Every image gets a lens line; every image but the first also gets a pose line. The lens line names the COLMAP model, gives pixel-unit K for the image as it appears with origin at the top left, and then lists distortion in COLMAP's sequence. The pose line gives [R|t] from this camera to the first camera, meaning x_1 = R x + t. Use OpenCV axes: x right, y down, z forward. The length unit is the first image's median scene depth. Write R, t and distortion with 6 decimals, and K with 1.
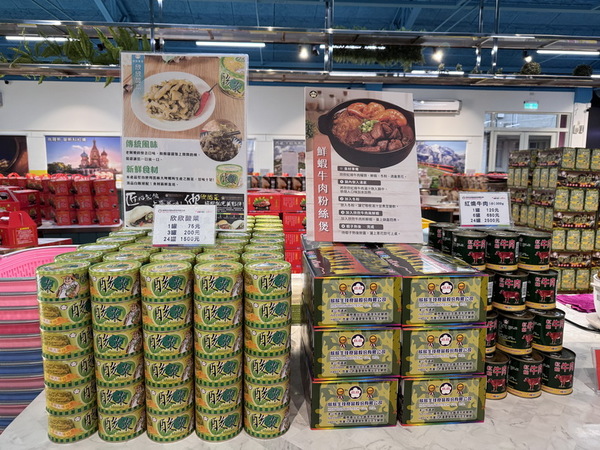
lens RADIAL K [[436.4, 0, 297.5], [0, 436.4, 228.7], [0, 0, 1]] dist [0.016193, -0.006055]
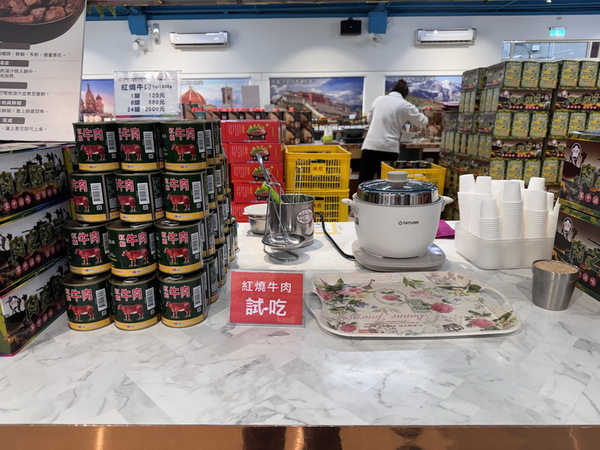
lens RADIAL K [[436.4, 0, 312.7], [0, 436.4, 236.8], [0, 0, 1]] dist [0.016193, -0.006055]
pose [[0.997631, 0.001423, -0.068779, 0.287351], [0.007421, 0.991725, 0.128167, 0.039570], [0.068392, -0.128374, 0.989365, 0.087979]]
